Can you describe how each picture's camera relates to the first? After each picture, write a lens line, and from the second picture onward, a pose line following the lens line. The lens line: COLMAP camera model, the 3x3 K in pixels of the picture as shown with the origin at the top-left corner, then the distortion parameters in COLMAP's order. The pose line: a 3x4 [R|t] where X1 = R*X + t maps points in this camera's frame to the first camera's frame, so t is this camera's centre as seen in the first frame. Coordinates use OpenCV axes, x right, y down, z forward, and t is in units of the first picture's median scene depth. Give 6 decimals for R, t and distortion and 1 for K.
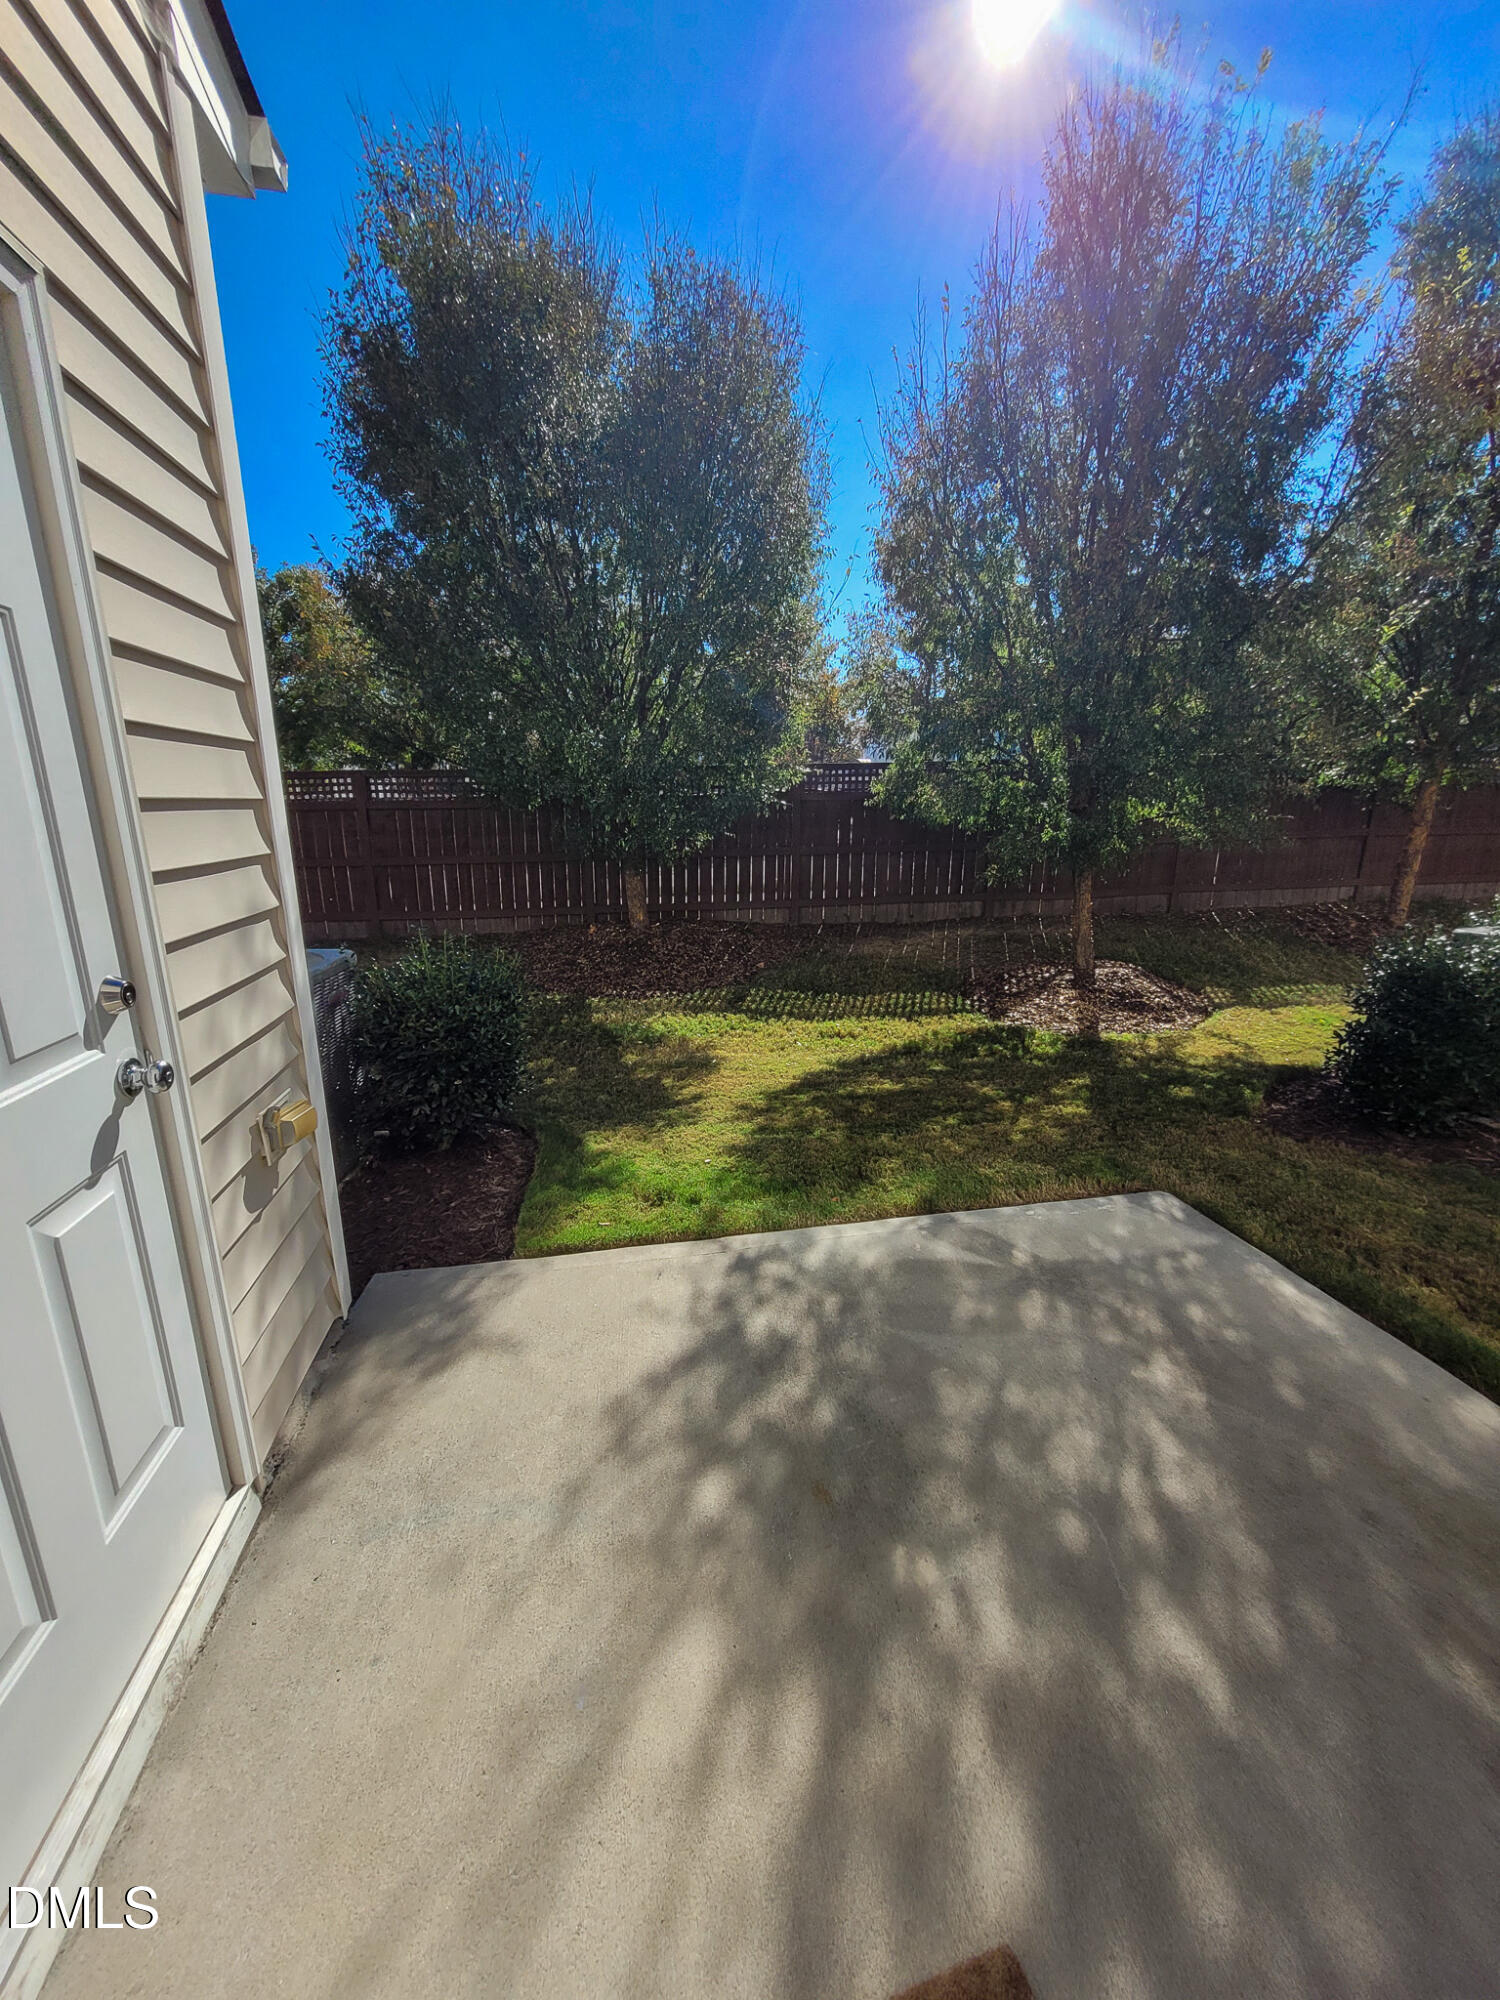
lens RADIAL K [[782.1, 0, 757.1], [0, 782.1, 1013.4], [0, 0, 1]] dist [0.003642, 0.000064]
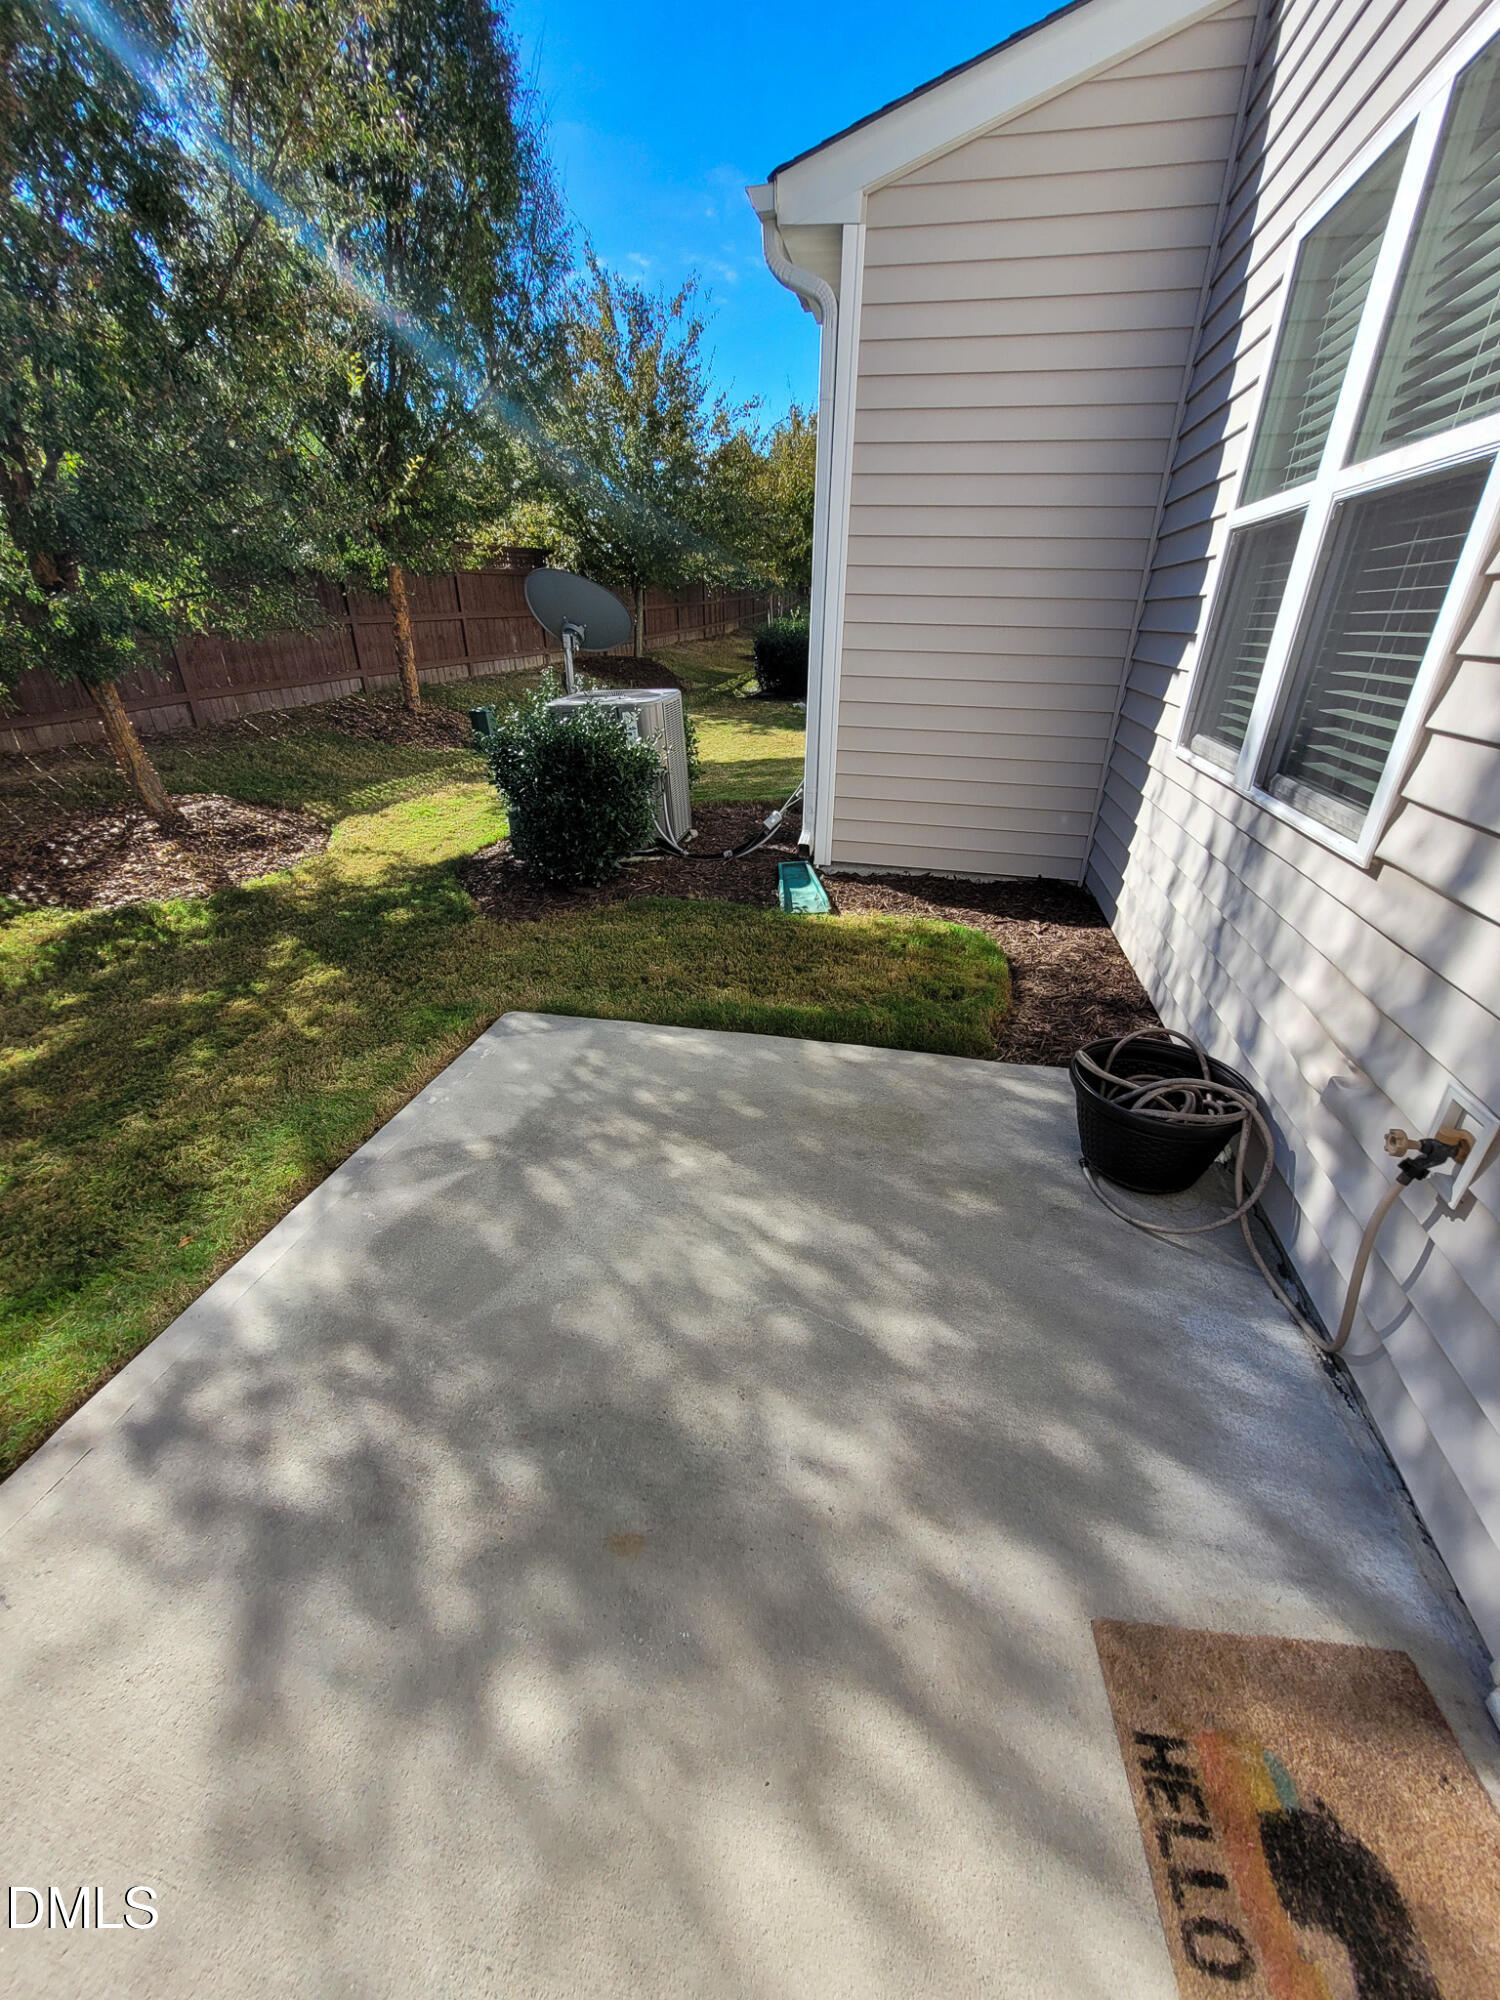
lens RADIAL K [[782.1, 0, 757.1], [0, 782.1, 1013.4], [0, 0, 1]] dist [0.003642, 0.000064]
pose [[0.403071, -0.421382, 0.812386, -0.102225], [0.225239, 0.906062, 0.358217, -0.034544], [-0.887018, 0.038595, 0.460119, 0.202904]]
